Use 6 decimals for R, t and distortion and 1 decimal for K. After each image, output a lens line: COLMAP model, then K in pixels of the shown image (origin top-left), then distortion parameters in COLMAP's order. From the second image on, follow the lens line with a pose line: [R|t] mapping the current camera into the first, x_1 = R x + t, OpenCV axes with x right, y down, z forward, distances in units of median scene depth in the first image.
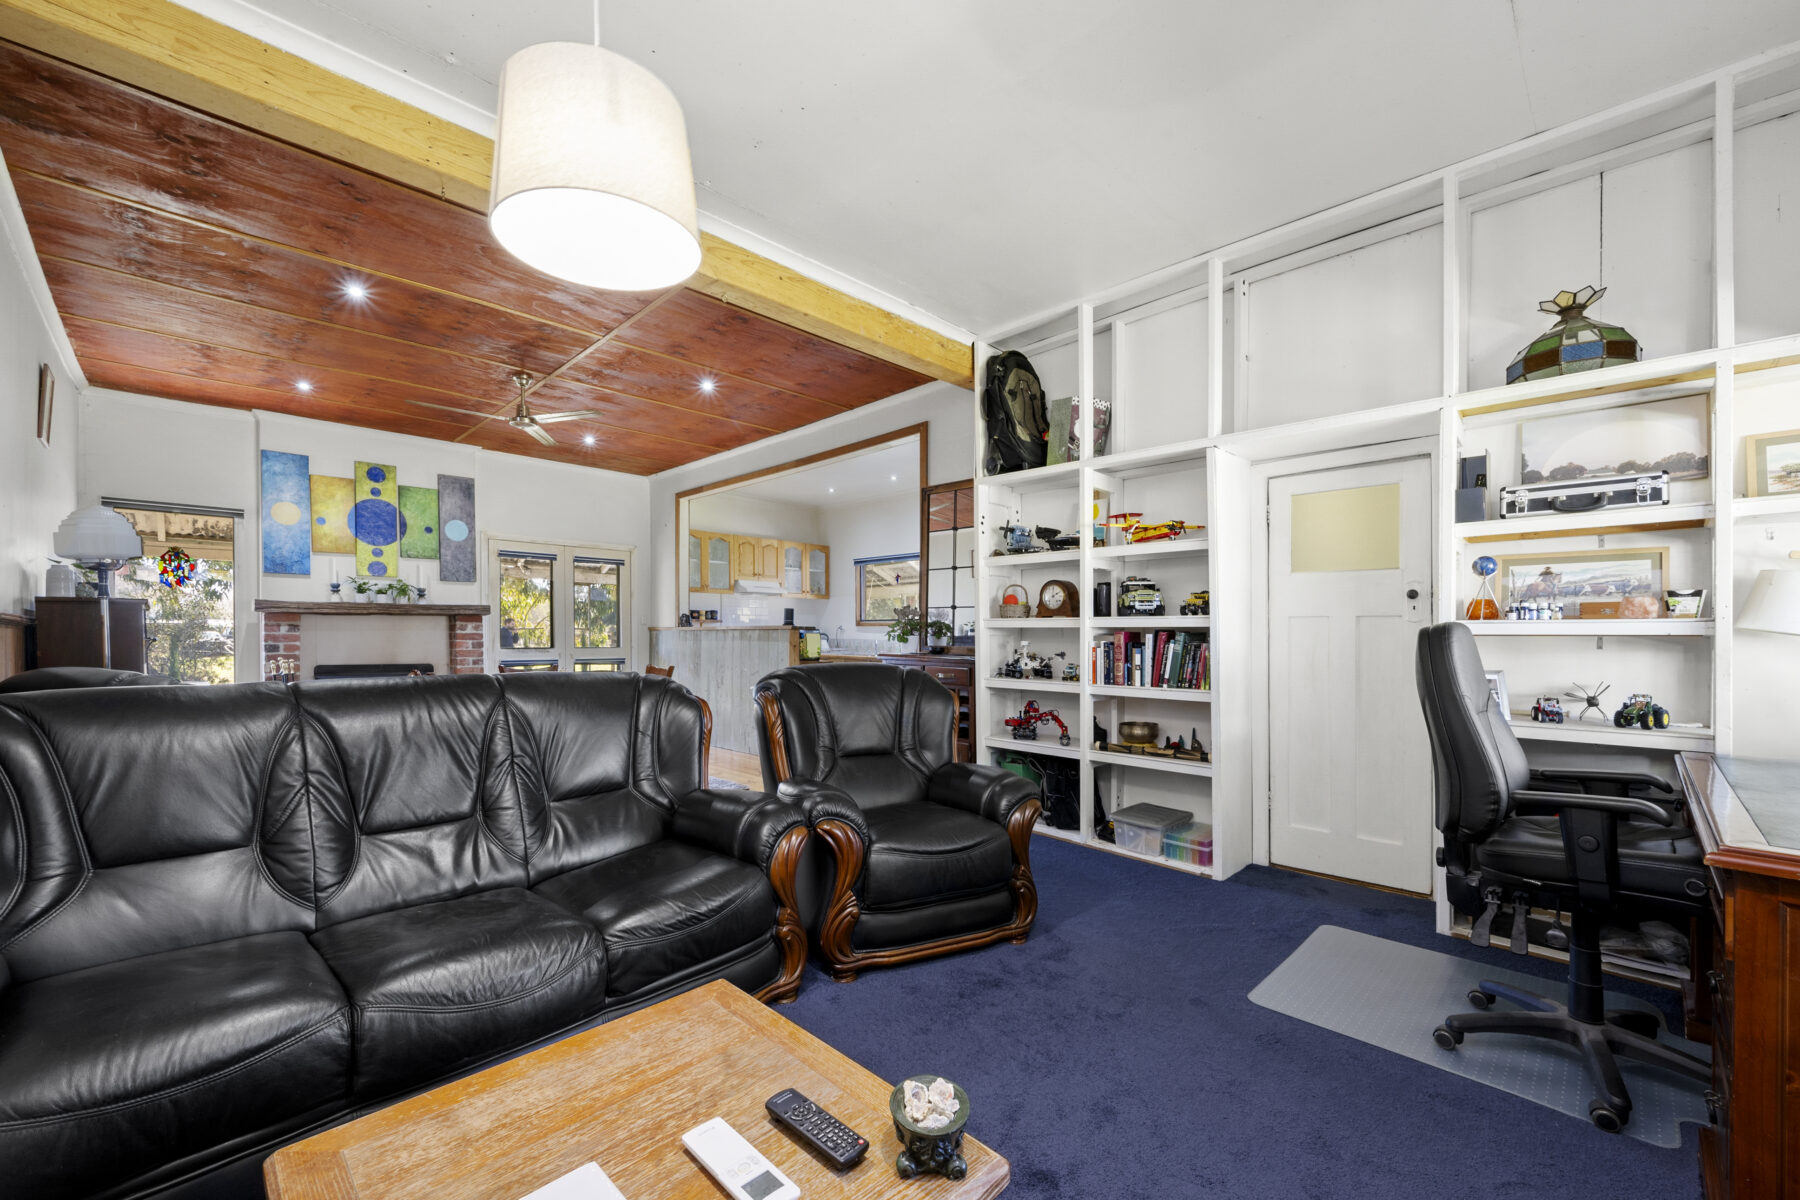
lens RADIAL K [[718.9, 0, 887.4], [0, 718.9, 644.0], [0, 0, 1]] dist [-0.003023, -0.000744]
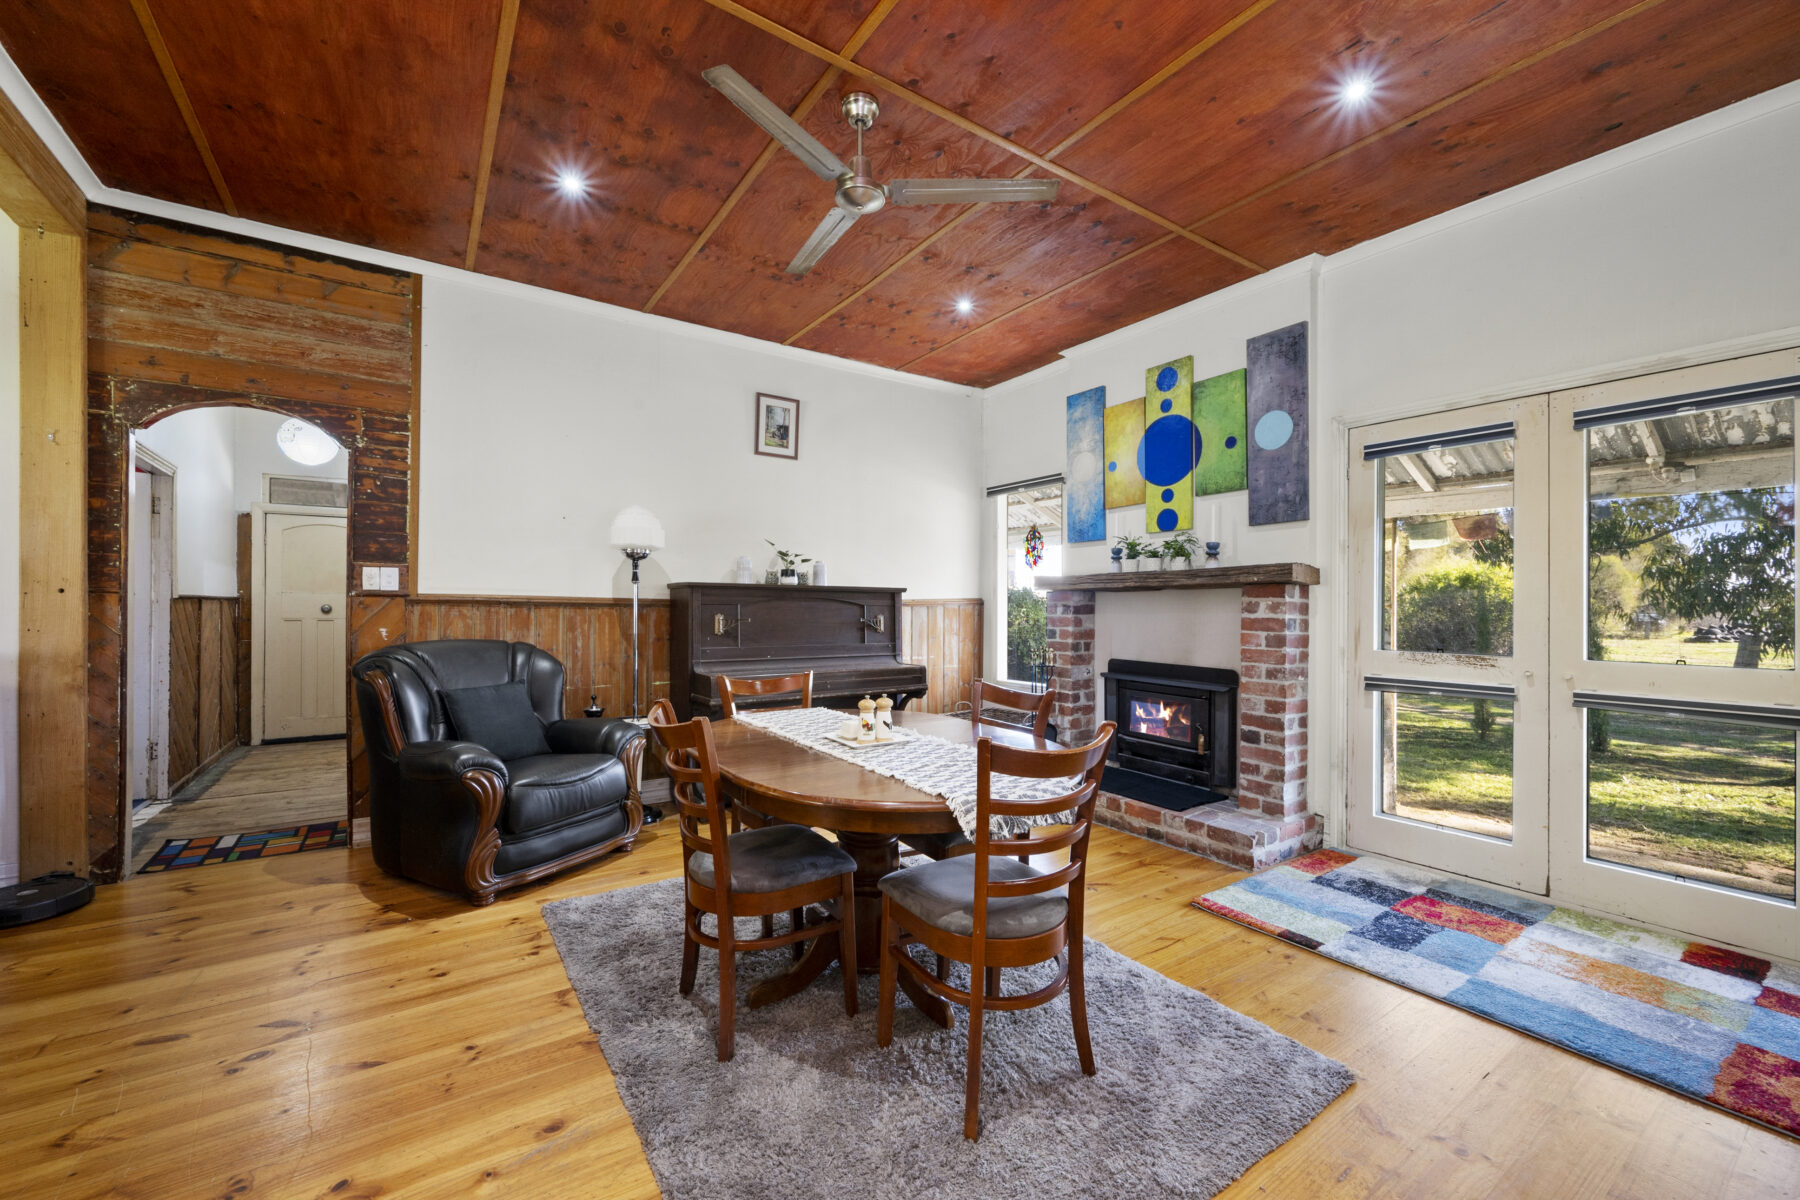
lens RADIAL K [[718.9, 0, 901.2], [0, 718.9, 606.8], [0, 0, 1]] dist [-0.003023, -0.000744]
pose [[-0.188958, -0.008998, -0.981944, -0.011762], [-0.021354, 0.999759, -0.005052, -0.015704], [0.981753, 0.020014, -0.189104, 0.881260]]
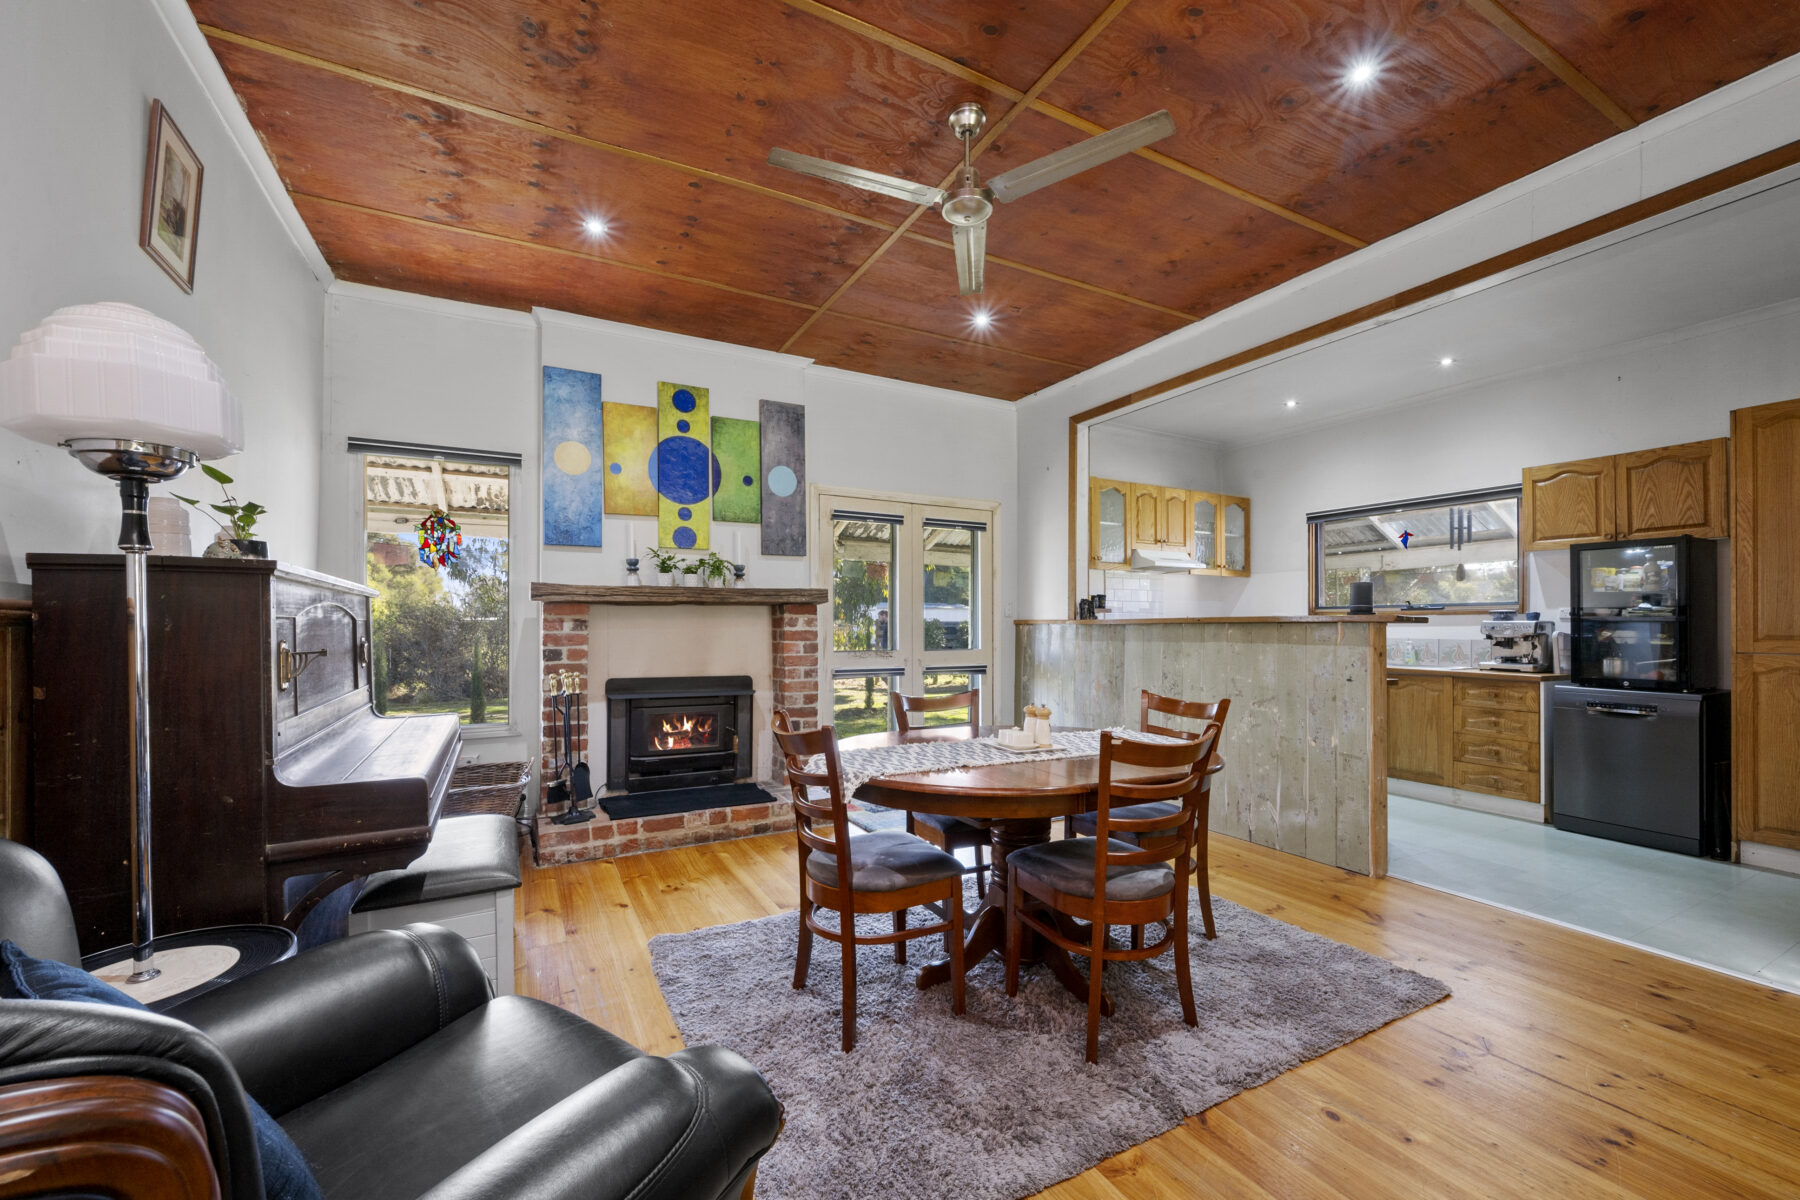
lens RADIAL K [[718.9, 0, 894.6], [0, 718.9, 619.3], [0, 0, 1]] dist [-0.003023, -0.000744]
pose [[0.958449, -0.007465, -0.285165, -0.321616], [0.000680, 0.999715, -0.023884, -0.010085], [0.285262, 0.022697, 0.958181, 0.399272]]
